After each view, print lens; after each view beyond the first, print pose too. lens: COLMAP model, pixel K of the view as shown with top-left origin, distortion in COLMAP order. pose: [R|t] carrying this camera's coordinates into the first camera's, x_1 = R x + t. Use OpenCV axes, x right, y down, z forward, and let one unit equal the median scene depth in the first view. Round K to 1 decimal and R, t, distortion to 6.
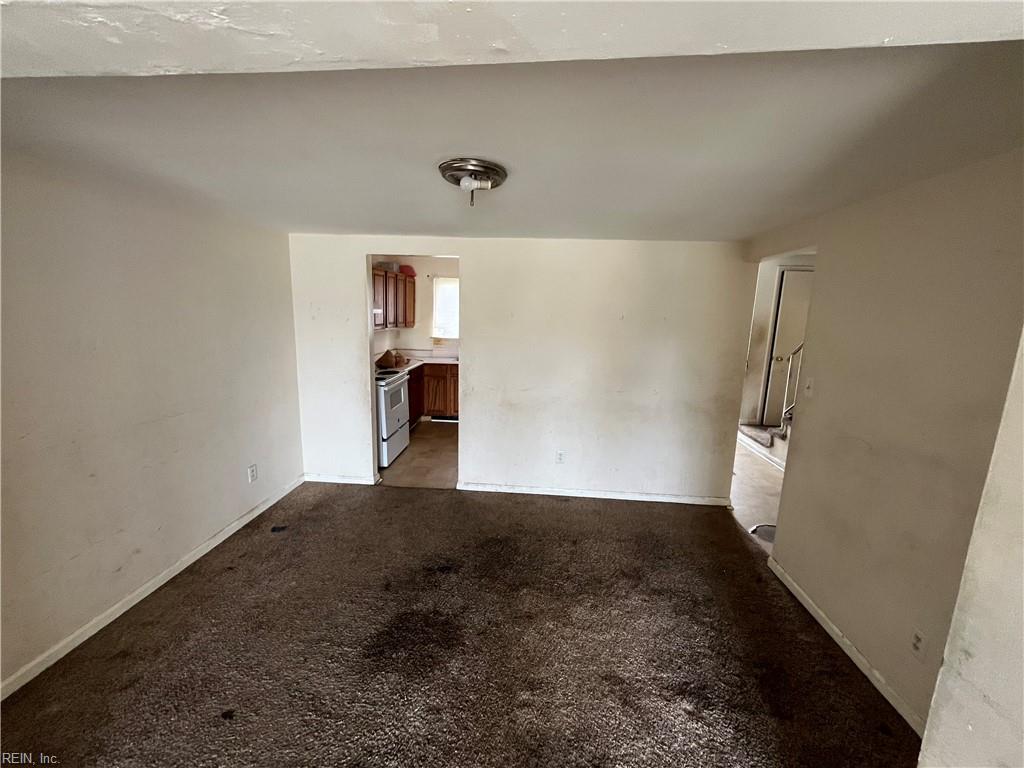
lens RADIAL K [[417.2, 0, 512.7], [0, 417.2, 383.5], [0, 0, 1]] dist [-0.017496, -0.000119]
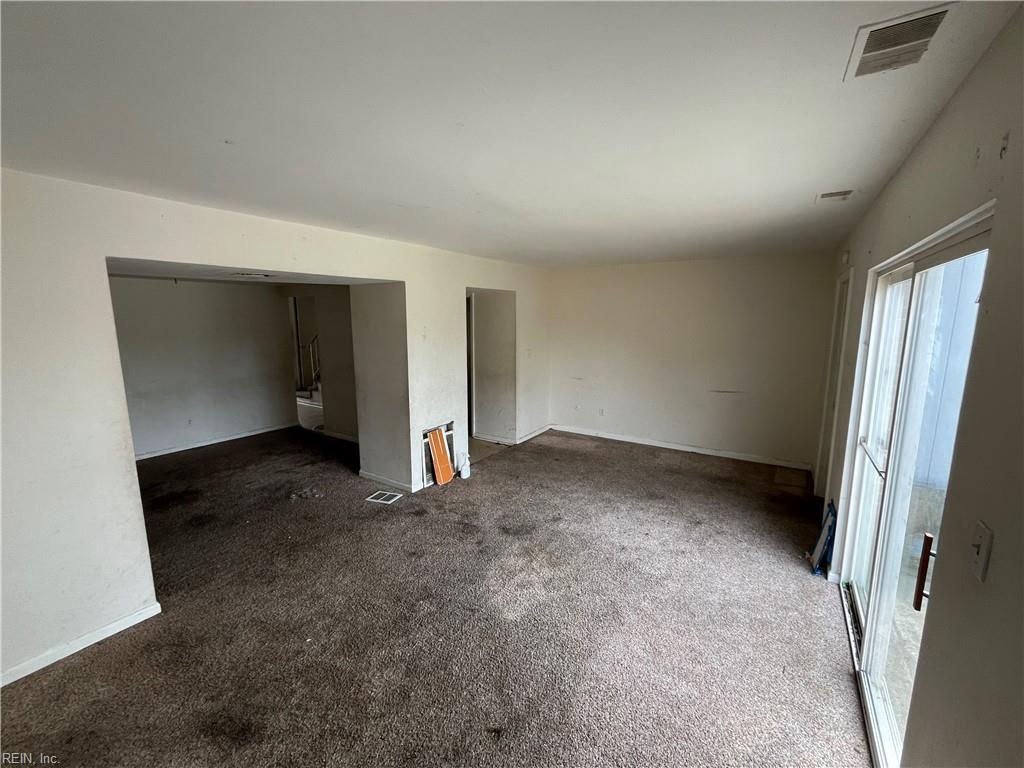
lens RADIAL K [[417.2, 0, 513.9], [0, 417.2, 381.6], [0, 0, 1]] dist [-0.017496, -0.000119]
pose [[0.486152, -0.171602, 0.856860, -0.589210], [0.172252, 0.980110, 0.098556, 0.087437], [-0.856729, 0.099683, 0.506042, -0.812954]]
